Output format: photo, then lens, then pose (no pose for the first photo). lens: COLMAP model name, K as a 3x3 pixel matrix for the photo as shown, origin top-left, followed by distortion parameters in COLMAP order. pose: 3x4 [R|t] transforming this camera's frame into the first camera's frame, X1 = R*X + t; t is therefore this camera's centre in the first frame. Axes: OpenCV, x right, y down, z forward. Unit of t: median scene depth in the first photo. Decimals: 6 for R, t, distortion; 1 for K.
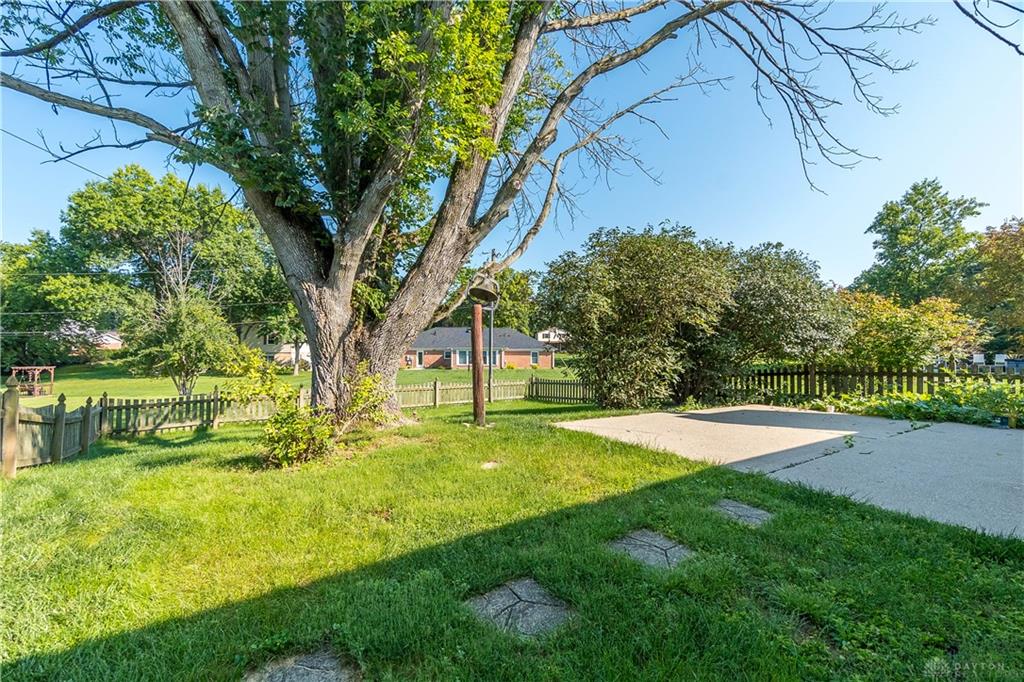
lens RADIAL K [[438.3, 0, 507.5], [0, 438.3, 341.4], [0, 0, 1]] dist [-0.002676, -0.000280]
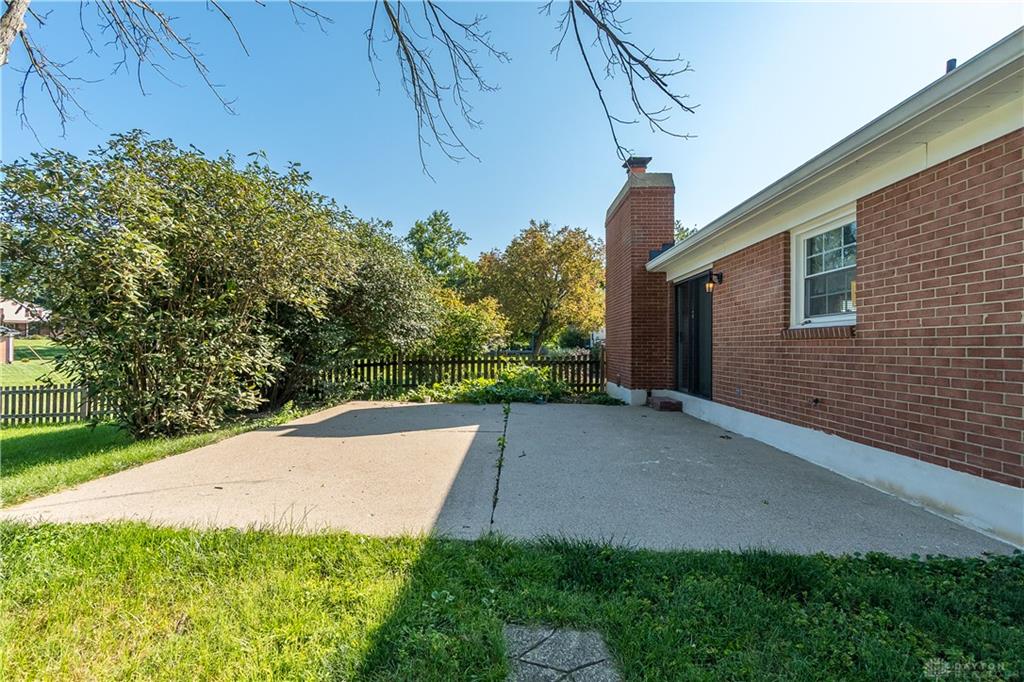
lens RADIAL K [[438.3, 0, 513.8], [0, 438.3, 342.5], [0, 0, 1]] dist [-0.002676, -0.000280]
pose [[0.573496, 0.003497, 0.819201, 0.025209], [-0.029319, 0.999438, 0.016259, 0.001774], [-0.818684, -0.033342, 0.573276, 0.260311]]
